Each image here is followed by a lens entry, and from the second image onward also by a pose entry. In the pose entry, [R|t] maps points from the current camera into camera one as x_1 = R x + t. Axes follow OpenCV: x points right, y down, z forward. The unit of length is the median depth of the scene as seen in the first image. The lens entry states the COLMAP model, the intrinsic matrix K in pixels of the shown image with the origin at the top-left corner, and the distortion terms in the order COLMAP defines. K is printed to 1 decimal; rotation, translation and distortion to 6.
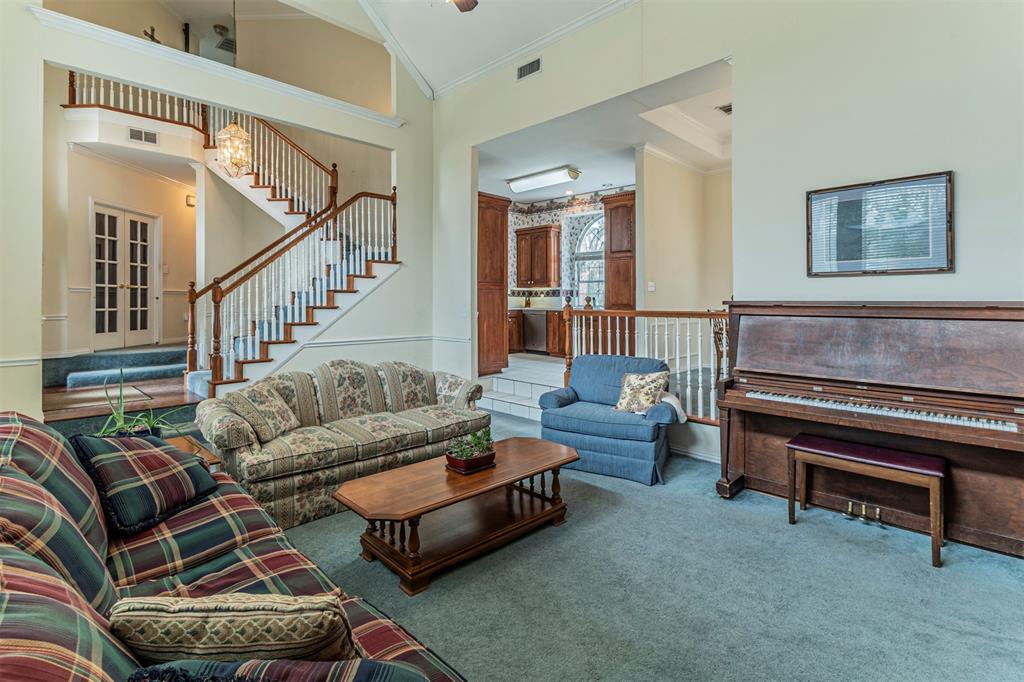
lens RADIAL K [[479.2, 0, 492.6], [0, 479.2, 300.1], [0, 0, 1]] dist [0.000945, -0.000143]
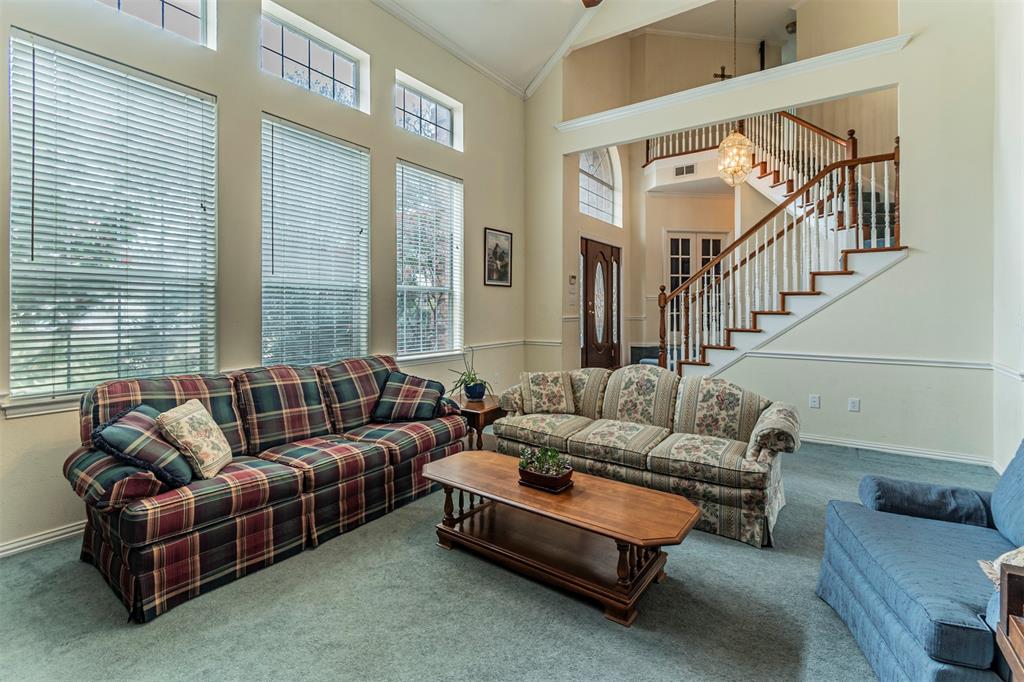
lens RADIAL K [[471.4, 0, 501.5], [0, 471.4, 311.6], [0, 0, 1]] dist [-0.000185, -0.000201]
pose [[0.180466, 0.006432, -0.983560, 0.344135], [0.004408, 0.999963, 0.007347, 0.003812], [0.983571, -0.005661, 0.180431, 0.312345]]
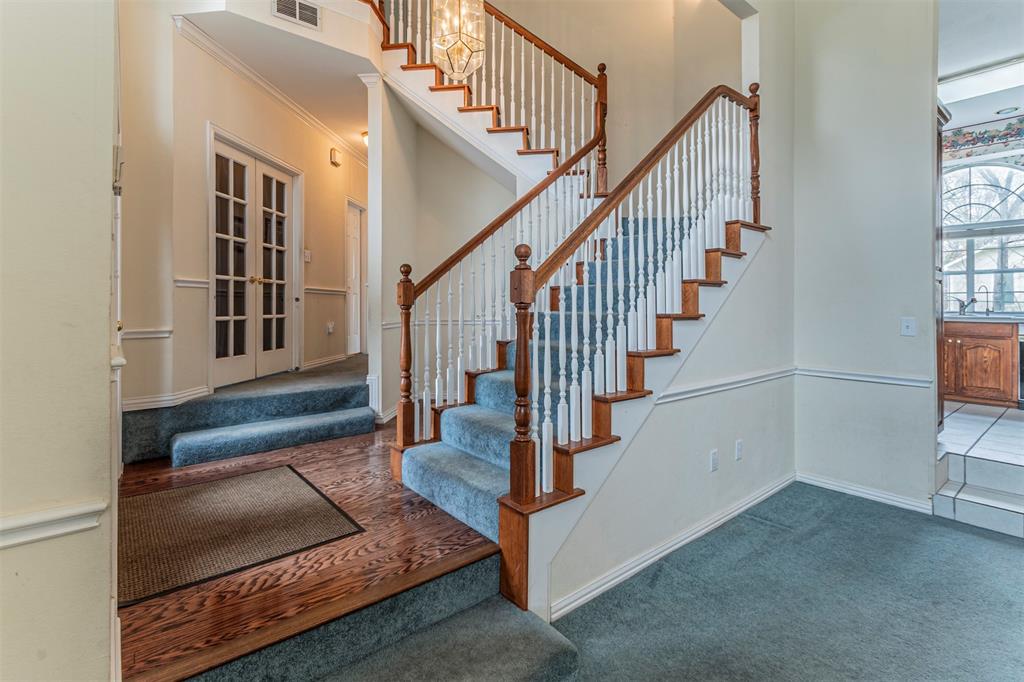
lens RADIAL K [[471.8, 0, 510.7], [0, 471.8, 303.2], [0, 0, 1]] dist [-0.001588, -0.000227]
pose [[0.995834, -0.000521, -0.091183, -0.408462], [0.000478, 1.000000, -0.000496, 0.001776], [0.091183, 0.000450, 0.995834, 0.450162]]
